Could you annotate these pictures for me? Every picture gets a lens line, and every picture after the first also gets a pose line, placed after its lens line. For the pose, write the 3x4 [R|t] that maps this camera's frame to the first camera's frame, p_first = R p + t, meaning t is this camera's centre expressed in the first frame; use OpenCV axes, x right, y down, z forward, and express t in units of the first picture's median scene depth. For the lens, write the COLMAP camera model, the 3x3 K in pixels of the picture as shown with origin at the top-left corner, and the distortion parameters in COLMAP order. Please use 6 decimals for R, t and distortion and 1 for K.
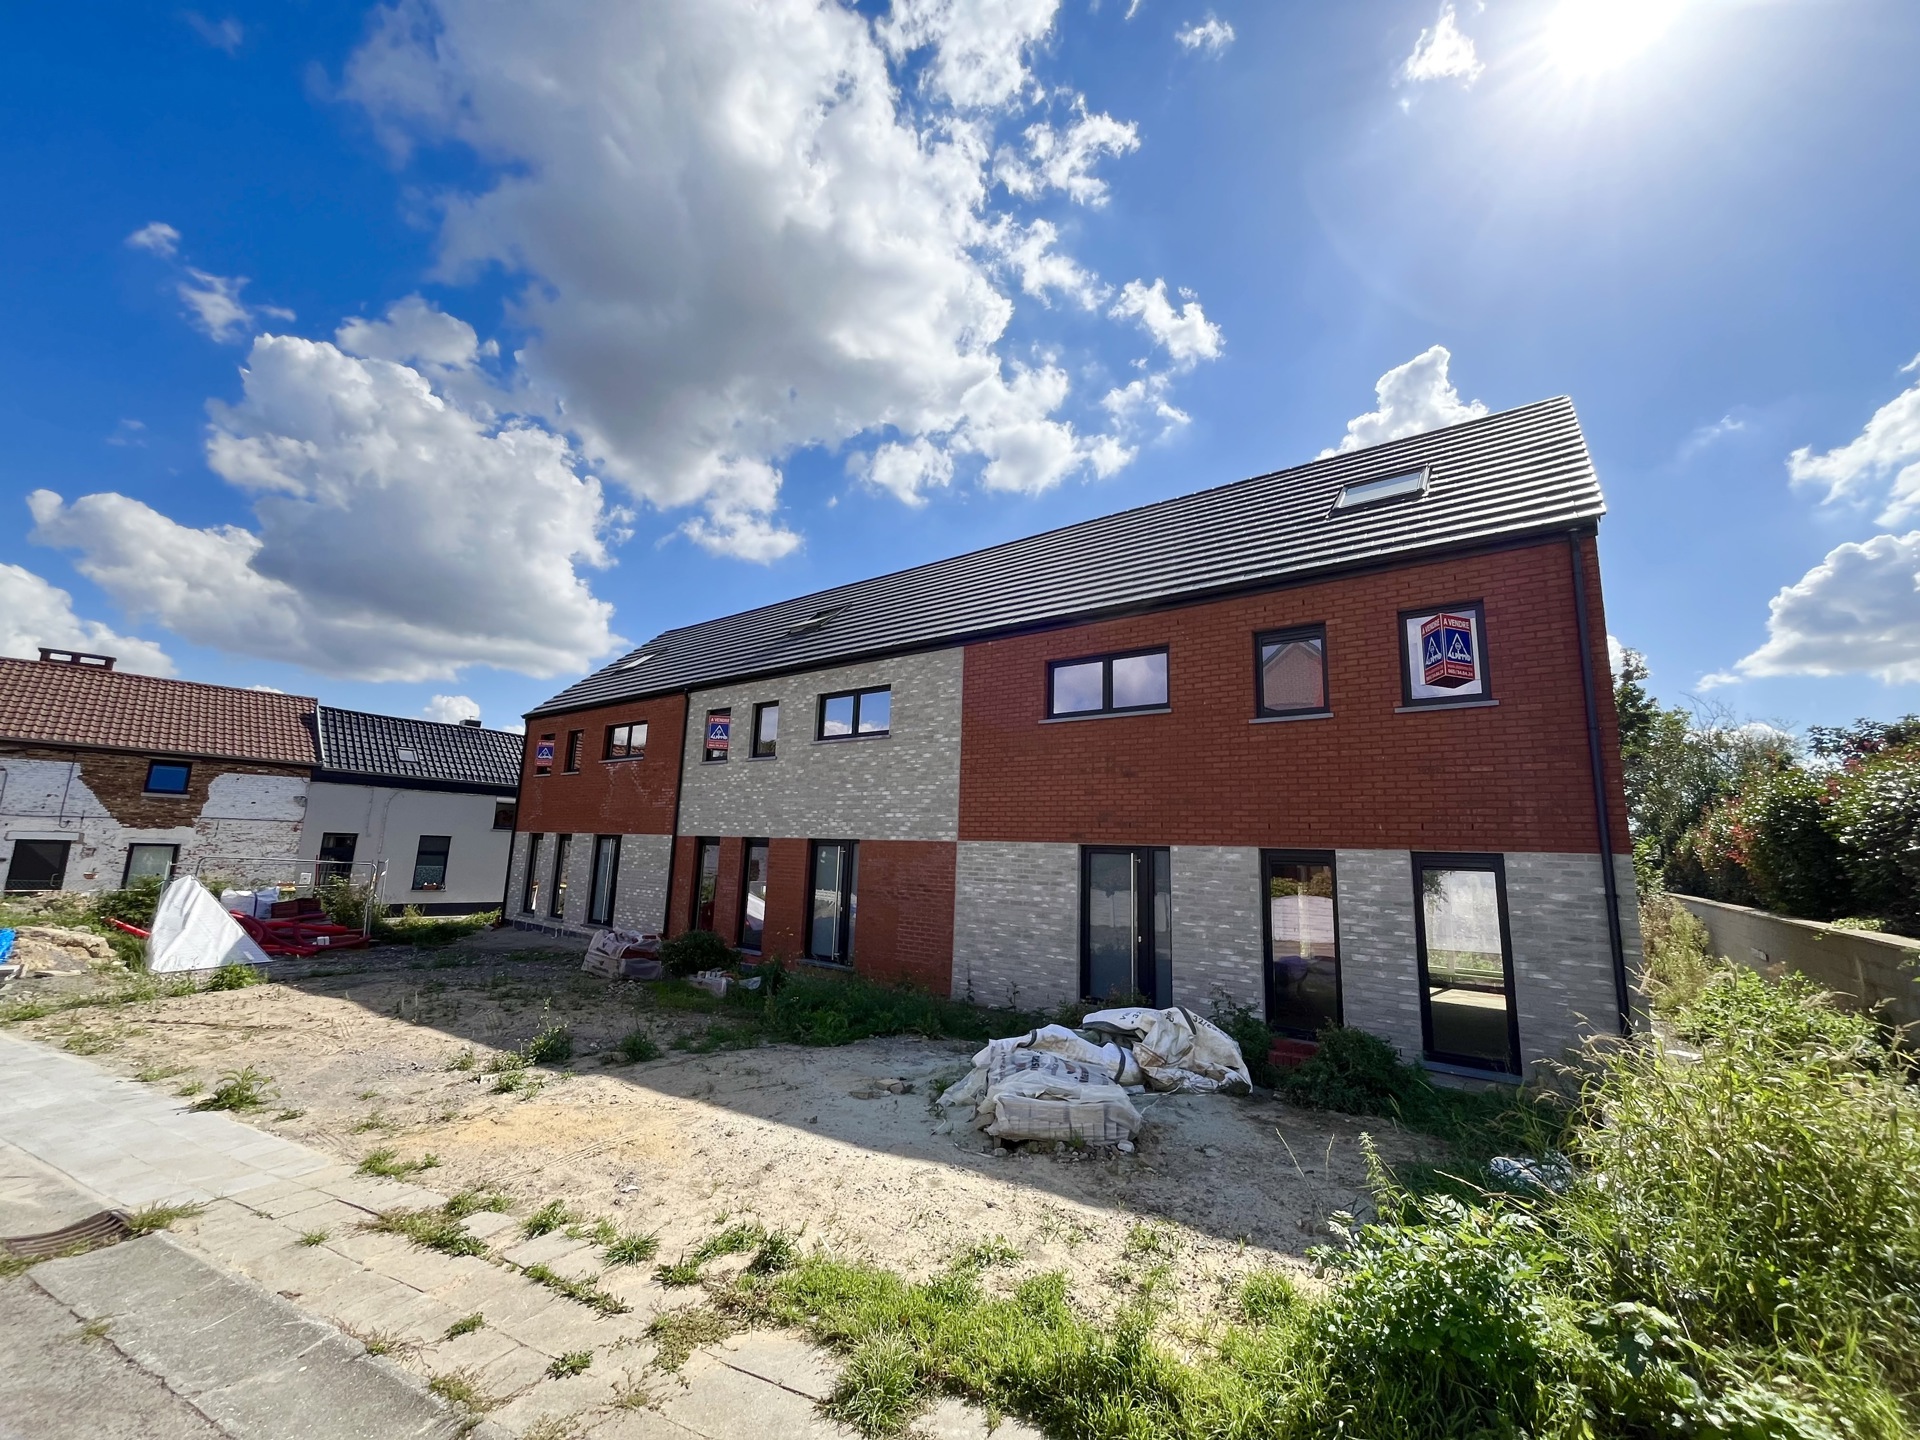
lens RADIAL K [[776.6, 0, 952.8], [0, 776.6, 719.3], [0, 0, 1]] dist [-0.000679, -0.000424]
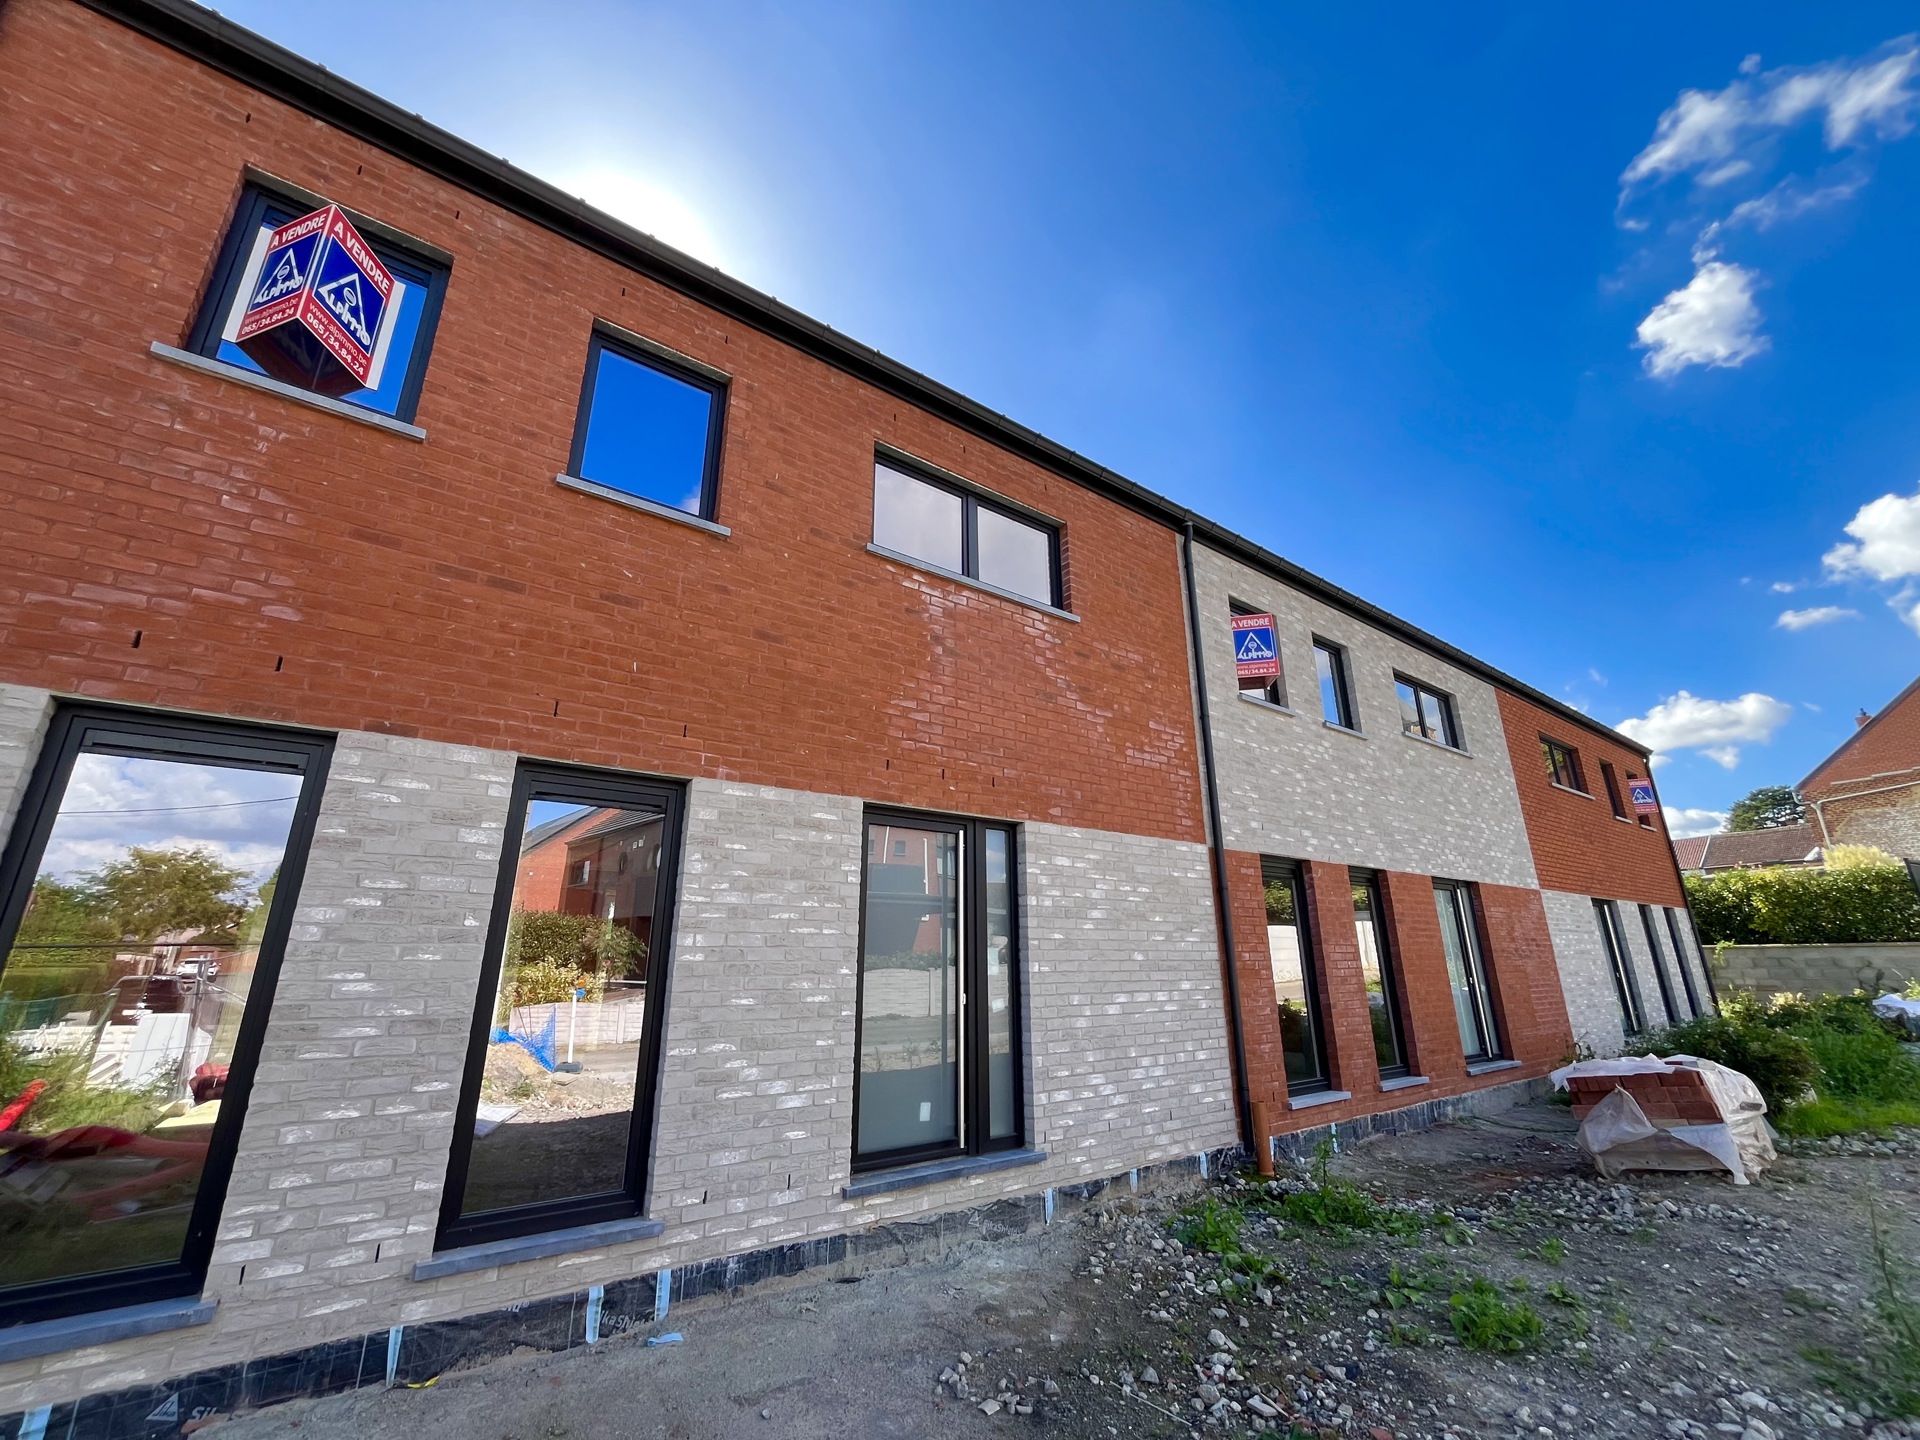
lens RADIAL K [[776.6, 0, 952.8], [0, 776.6, 719.3], [0, 0, 1]] dist [-0.000679, -0.000424]
pose [[0.266260, 0.260446, 0.928048, -1.081207], [-0.147957, 0.962437, -0.227647, 0.271571], [-0.952478, -0.076698, 0.294794, 1.386204]]
